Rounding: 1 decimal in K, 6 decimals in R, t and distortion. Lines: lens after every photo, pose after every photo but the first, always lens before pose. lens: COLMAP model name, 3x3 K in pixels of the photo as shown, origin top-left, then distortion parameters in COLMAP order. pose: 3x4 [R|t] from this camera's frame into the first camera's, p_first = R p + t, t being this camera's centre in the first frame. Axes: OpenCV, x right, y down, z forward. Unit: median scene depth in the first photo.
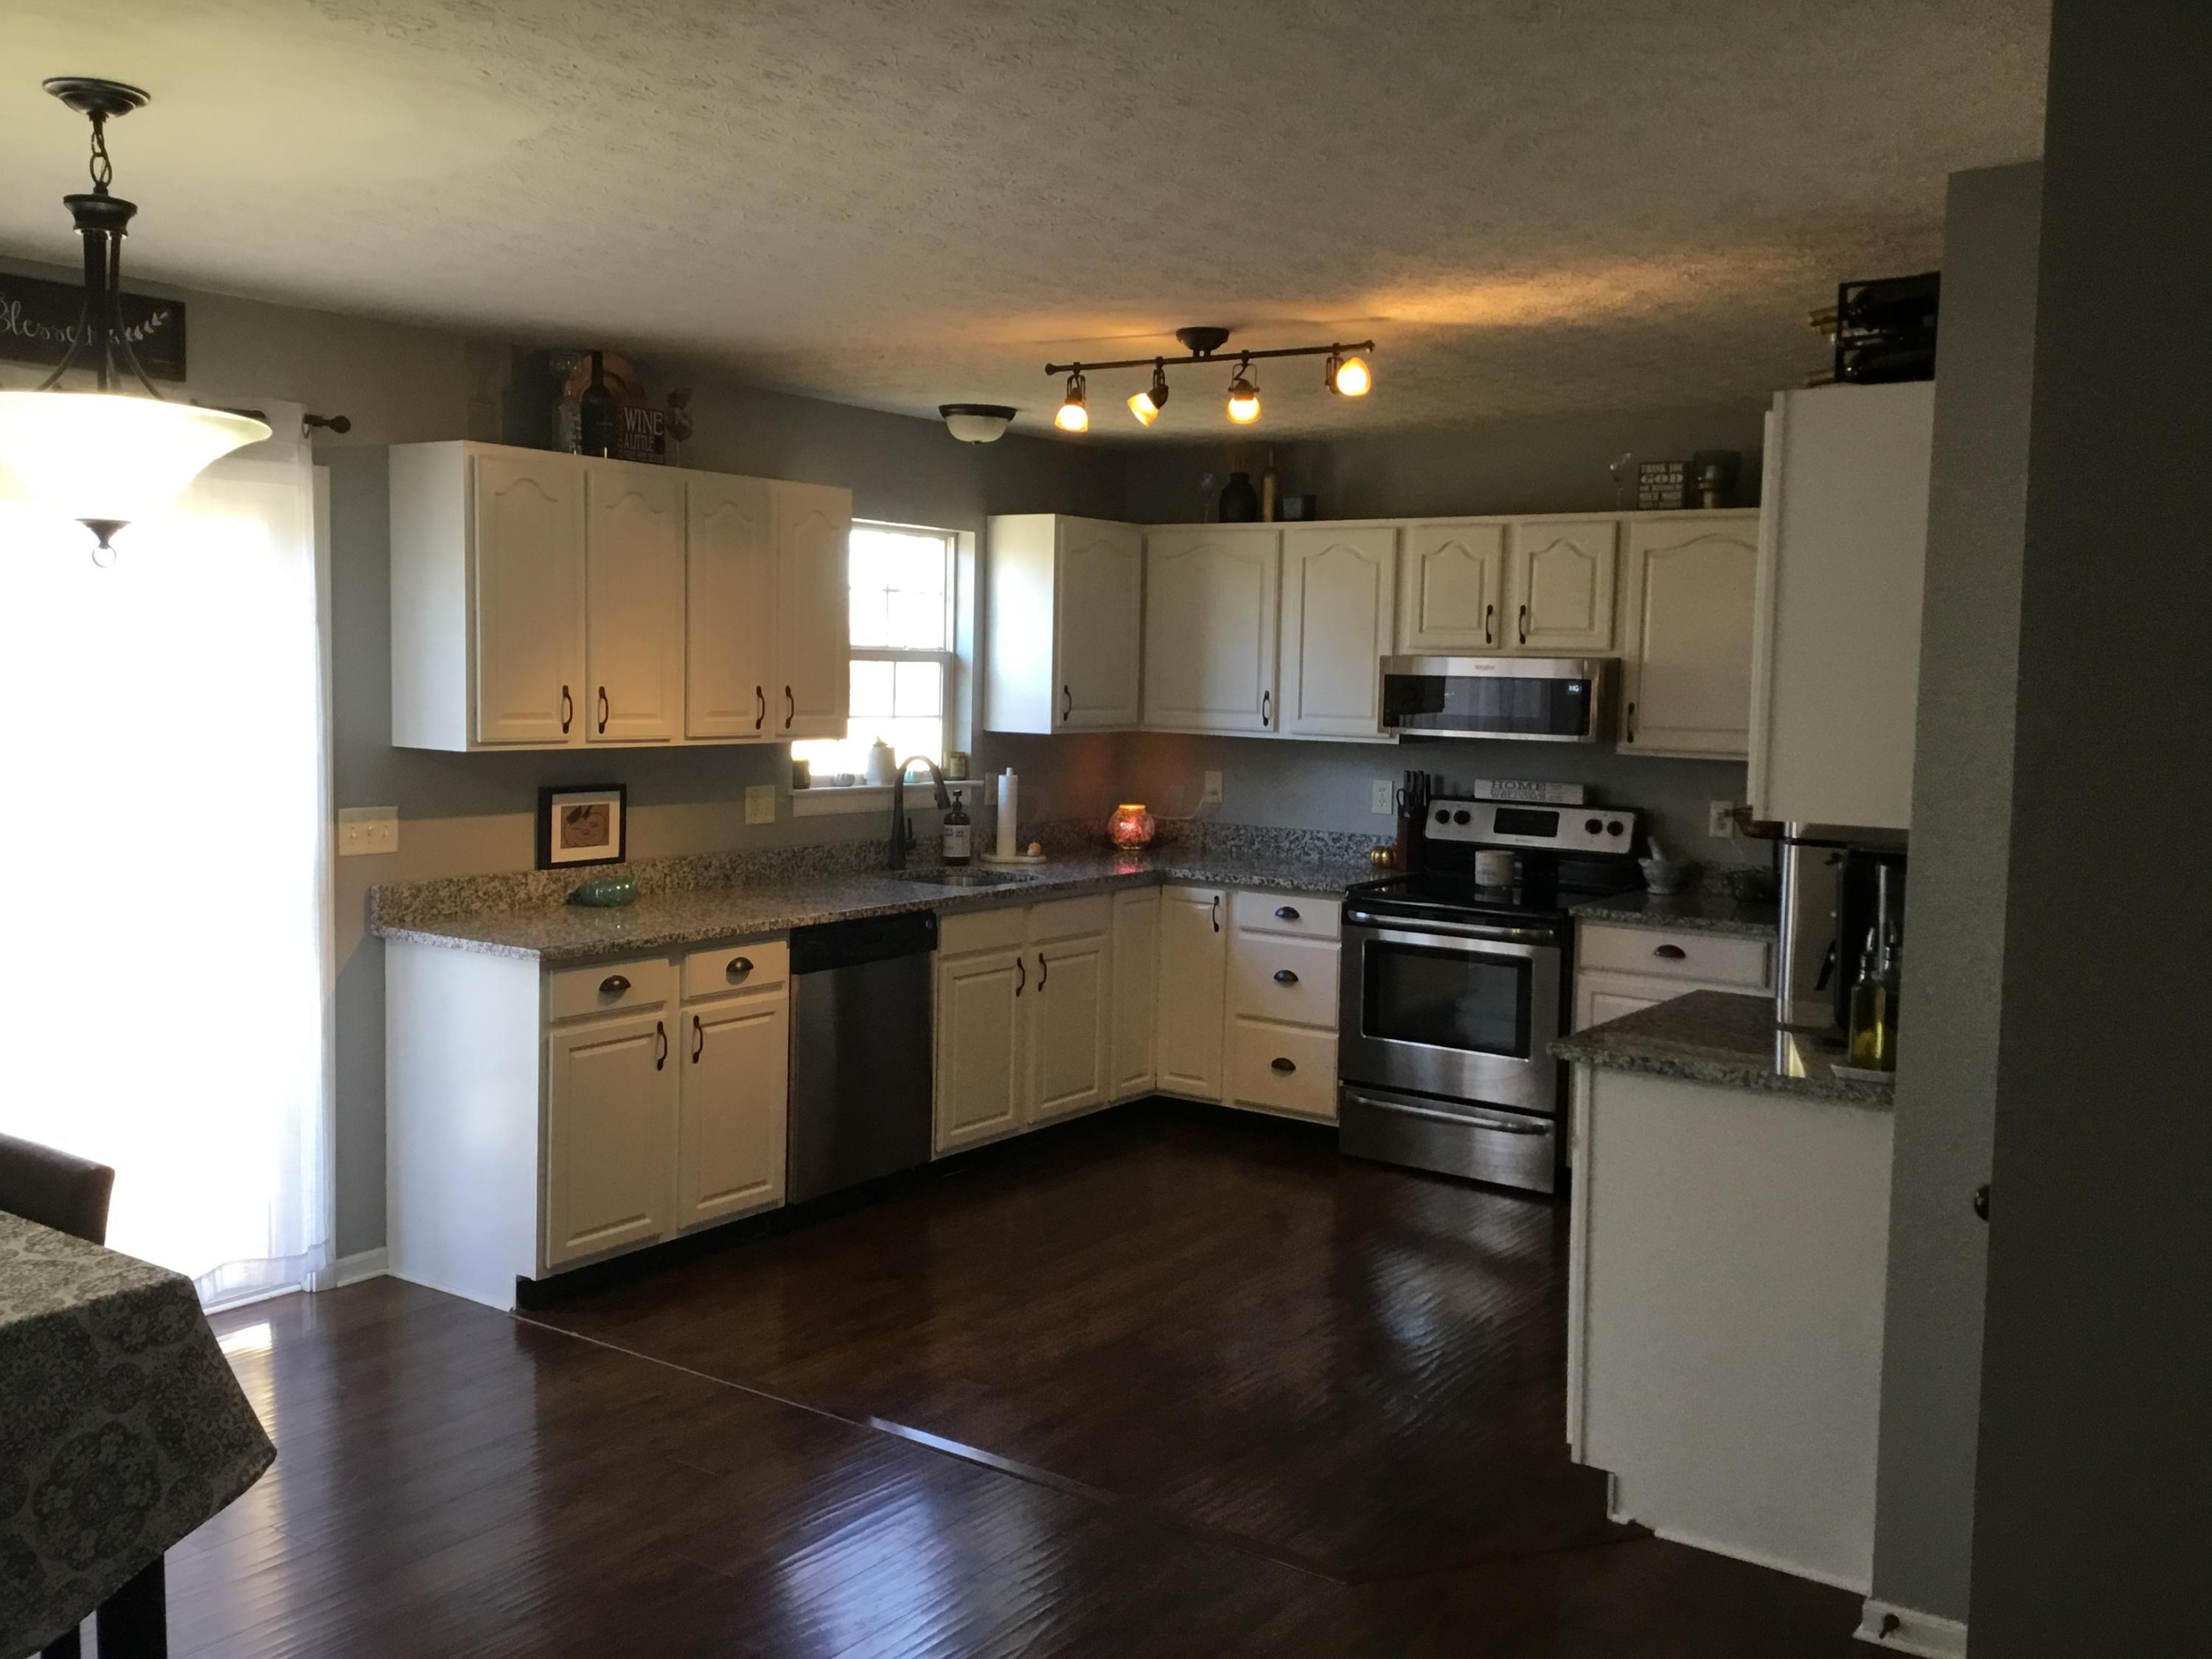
lens RADIAL K [[1982.2, 0, 1113.5], [0, 1982.2, 828.0], [0, 0, 1]] dist [0.070112, -0.091037]
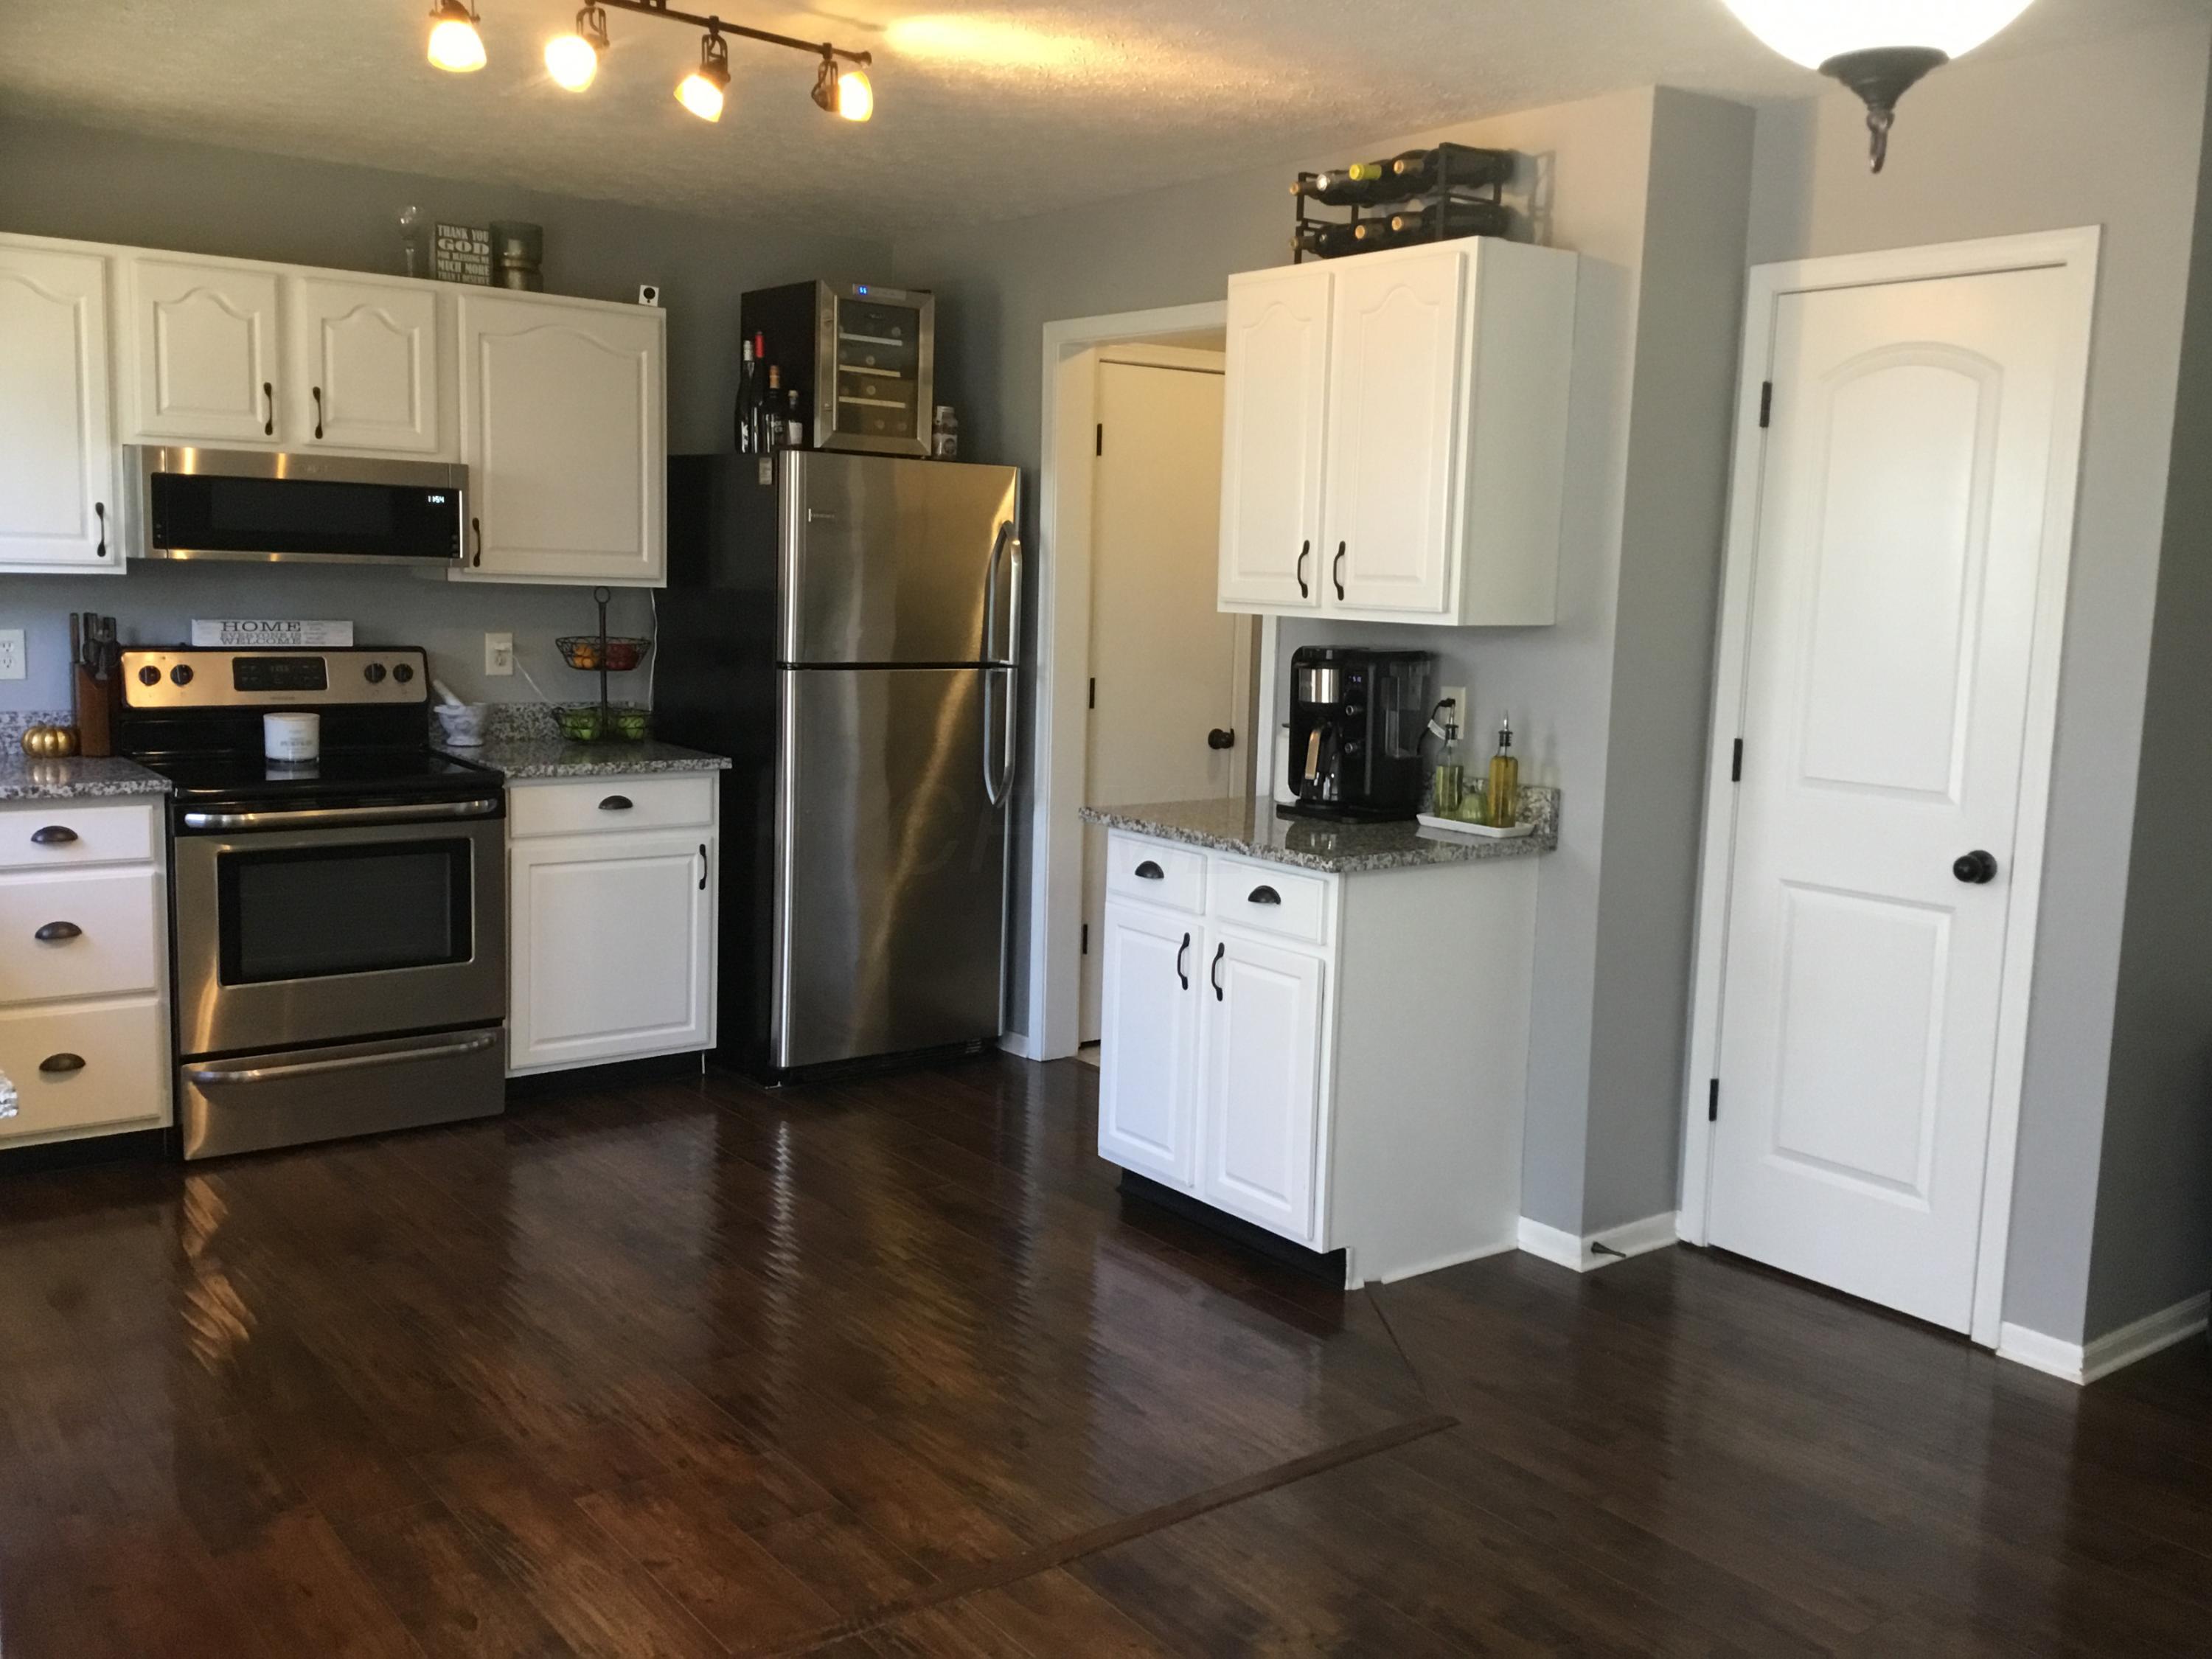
lens RADIAL K [[1982.2, 0, 1113.7], [0, 1982.2, 831.7], [0, 0, 1]] dist [0.070112, -0.091037]
pose [[0.282466, -0.140478, 0.948936, -0.449717], [0.057470, 0.989921, 0.129438, -0.024448], [-0.957554, 0.017974, 0.287692, 0.478279]]
